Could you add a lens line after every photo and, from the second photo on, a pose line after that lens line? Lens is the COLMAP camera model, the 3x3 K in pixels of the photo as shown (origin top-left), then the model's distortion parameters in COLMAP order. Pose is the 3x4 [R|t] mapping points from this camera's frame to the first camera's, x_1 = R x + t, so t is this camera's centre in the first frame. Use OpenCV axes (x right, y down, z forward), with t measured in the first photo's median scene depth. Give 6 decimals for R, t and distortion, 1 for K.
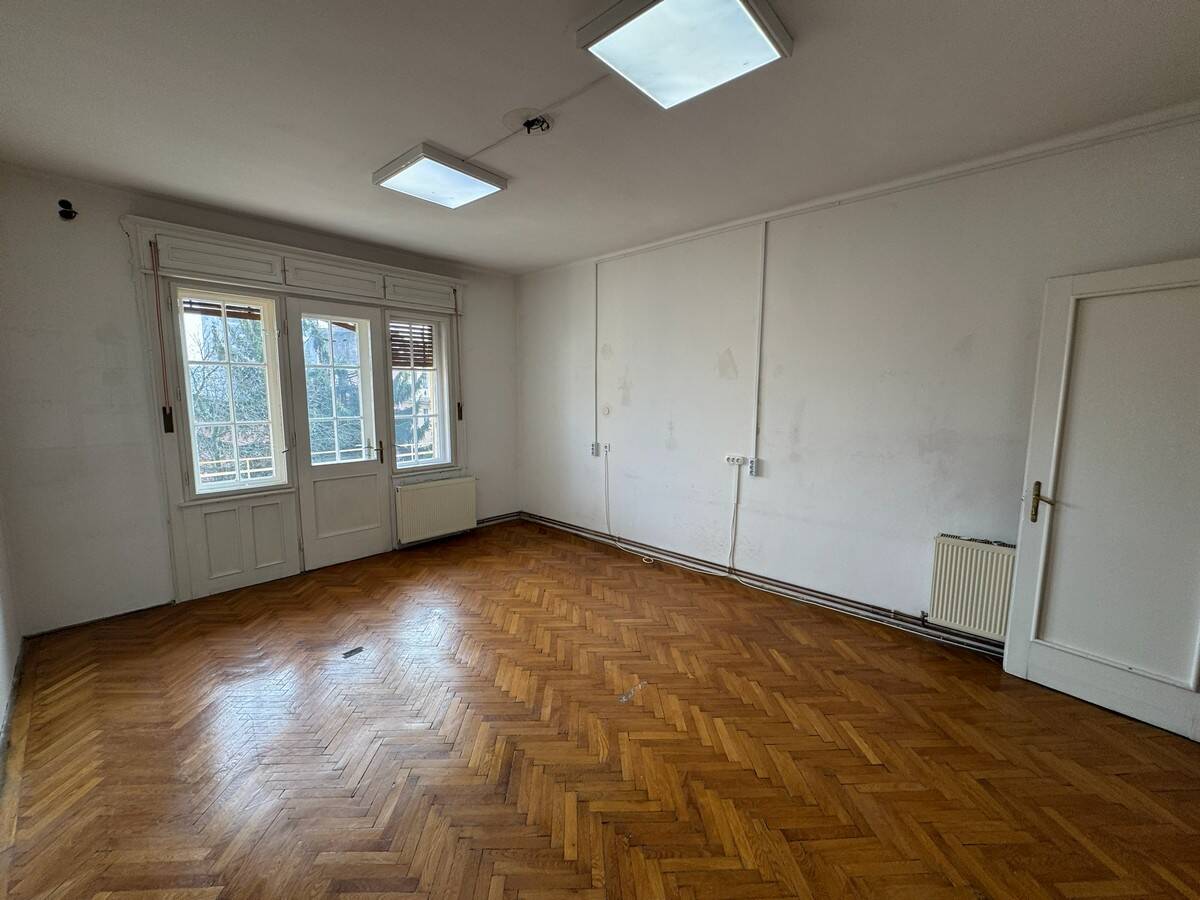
lens RADIAL K [[478.0, 0, 603.3], [0, 478.0, 447.9], [0, 0, 1]] dist [-0.004598, 0.000600]
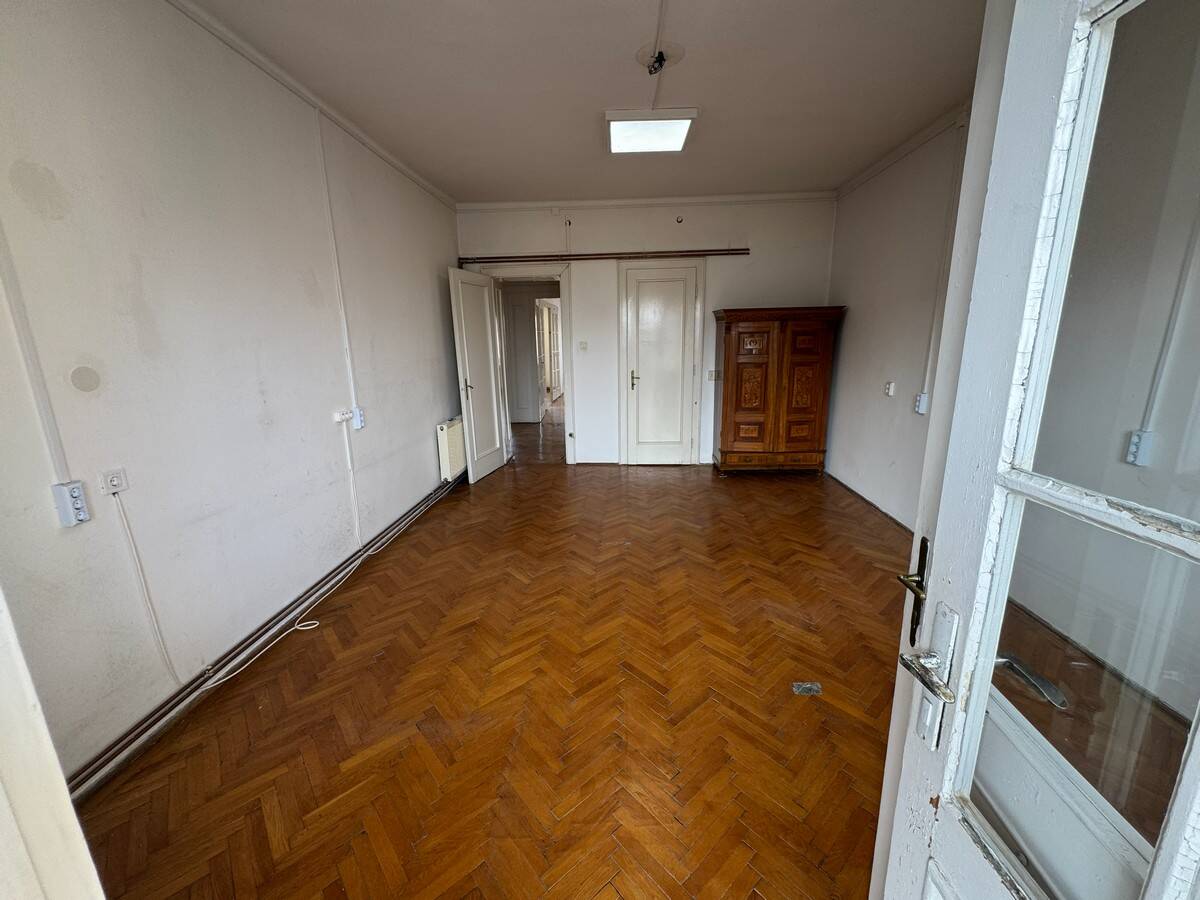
lens RADIAL K [[478.0, 0, 603.4], [0, 478.0, 446.2], [0, 0, 1]] dist [-0.004598, 0.000600]
pose [[-0.628257, -0.171723, 0.758818, -0.533800], [0.103120, 0.948351, 0.299993, -0.104891], [-0.771142, 0.266722, -0.578100, 1.015619]]
